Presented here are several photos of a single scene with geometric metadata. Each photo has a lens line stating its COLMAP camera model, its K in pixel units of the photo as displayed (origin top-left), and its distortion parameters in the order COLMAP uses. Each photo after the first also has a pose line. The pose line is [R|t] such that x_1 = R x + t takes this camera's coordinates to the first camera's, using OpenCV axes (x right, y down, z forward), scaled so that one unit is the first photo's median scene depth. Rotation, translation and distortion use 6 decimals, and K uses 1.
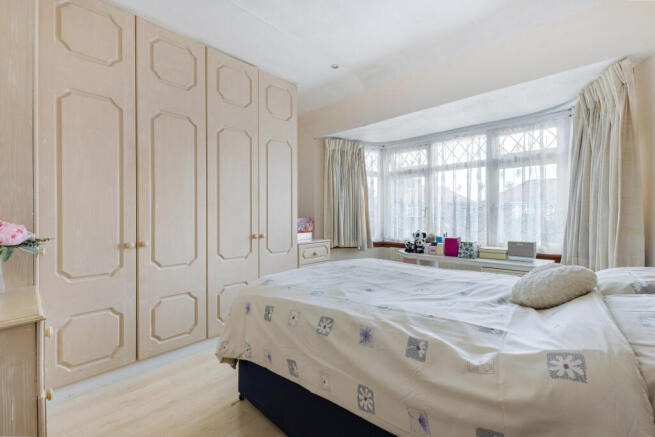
lens RADIAL K [[288.6, 0, 325.3], [0, 288.6, 218.8], [0, 0, 1]] dist [0.020099, 0.000043]
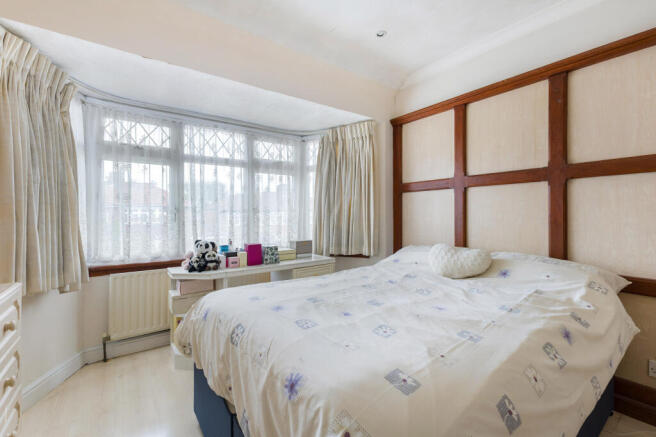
lens RADIAL K [[289.0, 0, 330.7], [0, 289.0, 217.3], [0, 0, 1]] dist [0.020099, 0.000043]
pose [[0.182127, -0.006817, 0.983251, -0.375539], [0.024395, 0.999699, 0.002412, -0.011485], [-0.982972, 0.023548, 0.182238, 0.600158]]
